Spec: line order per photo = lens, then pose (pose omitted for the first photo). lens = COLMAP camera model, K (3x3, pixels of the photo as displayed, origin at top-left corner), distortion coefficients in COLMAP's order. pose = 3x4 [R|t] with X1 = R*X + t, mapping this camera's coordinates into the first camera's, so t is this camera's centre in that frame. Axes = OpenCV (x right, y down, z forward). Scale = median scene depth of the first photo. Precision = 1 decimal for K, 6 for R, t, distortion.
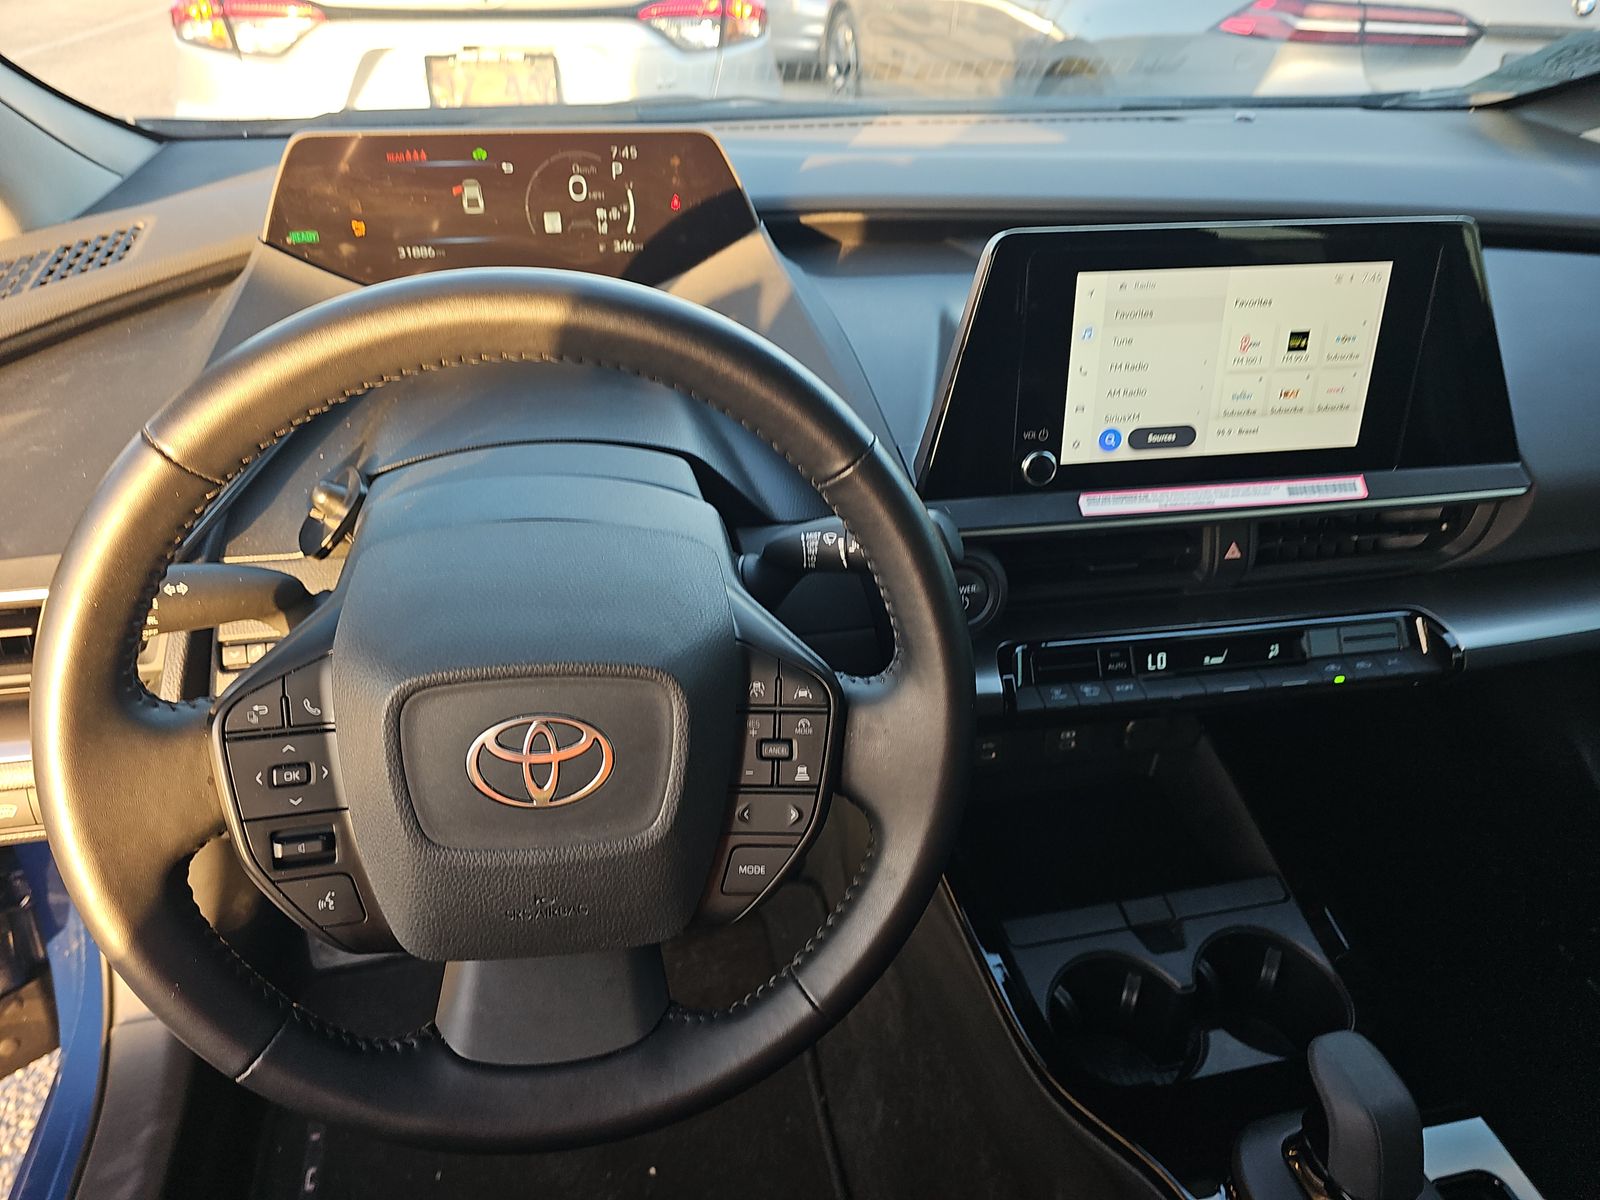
lens RADIAL K [[931.5, 0, 775.7], [0, 931.5, 602.5], [0, 0, 1]] dist [0.021212, -0.024941]
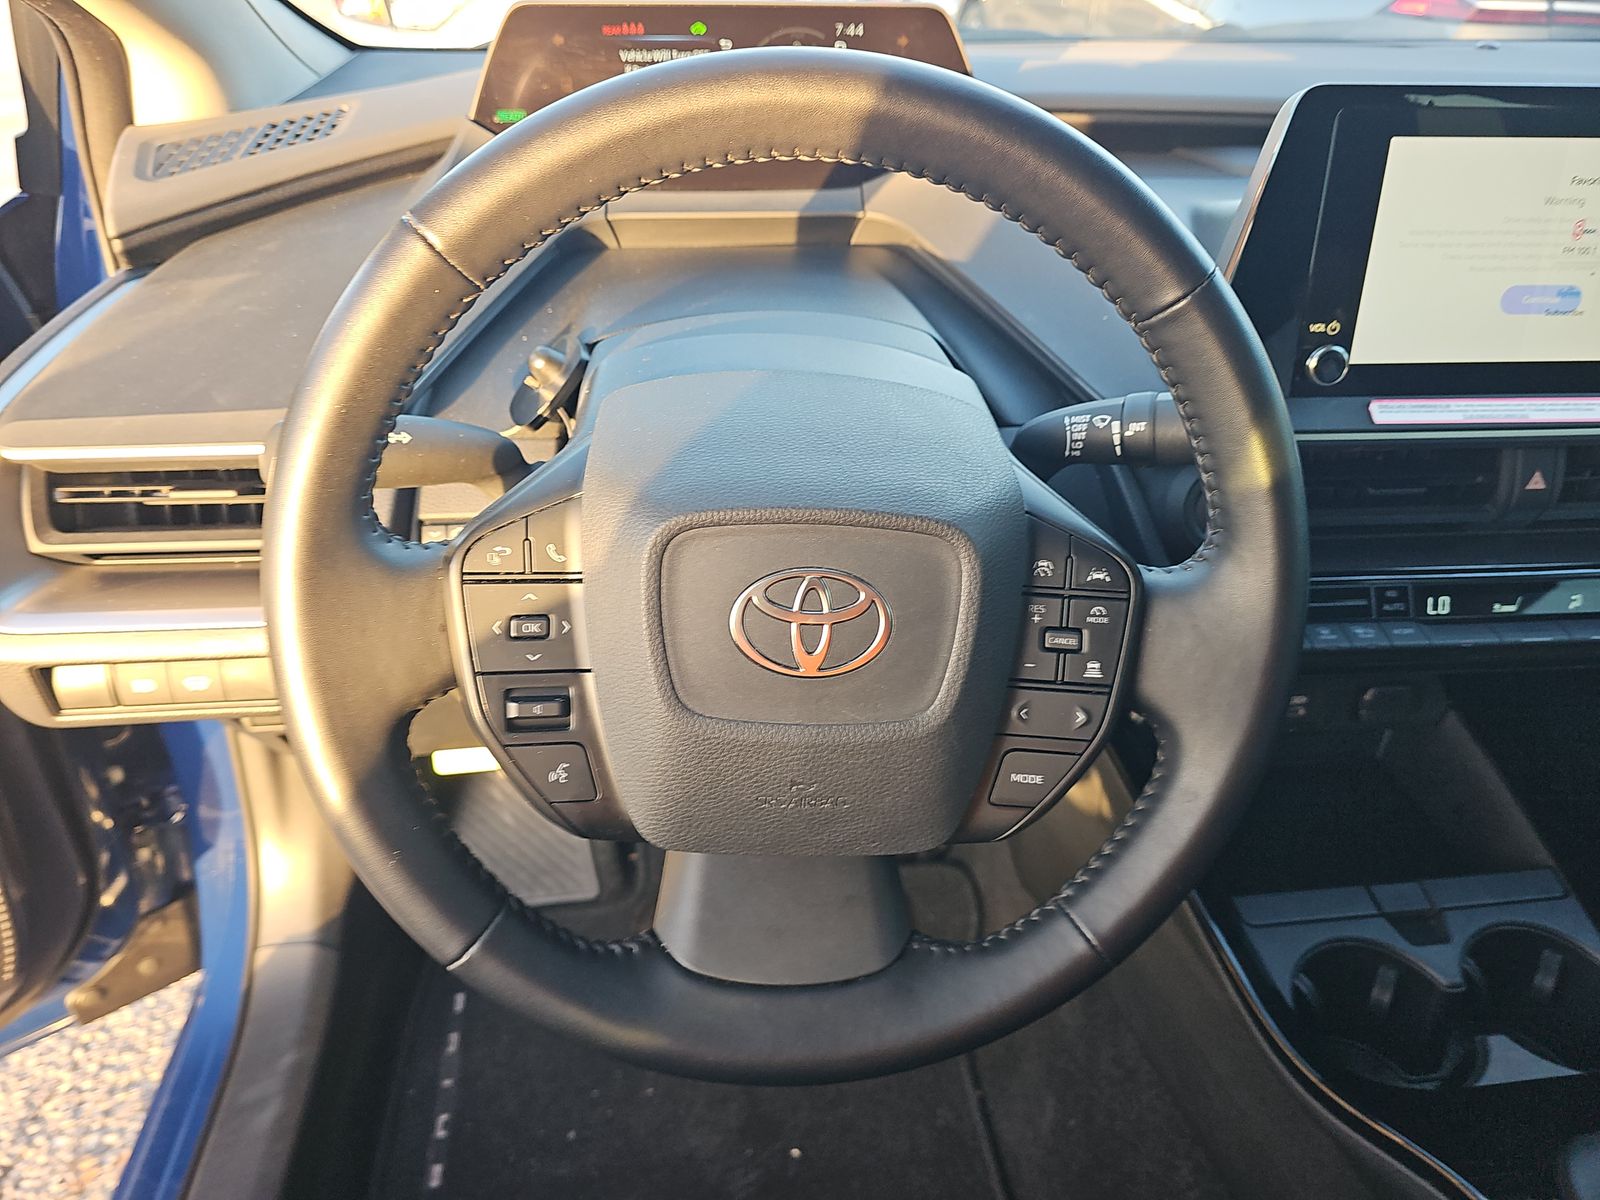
lens RADIAL K [[931.5, 0, 775.7], [0, 931.5, 602.5], [0, 0, 1]] dist [0.021212, -0.024941]
pose [[0.995284, 0.045561, -0.085643, -0.143868], [-0.046903, 0.998805, -0.013724, 0.111528], [0.084916, 0.017676, 0.996231, 0.091220]]
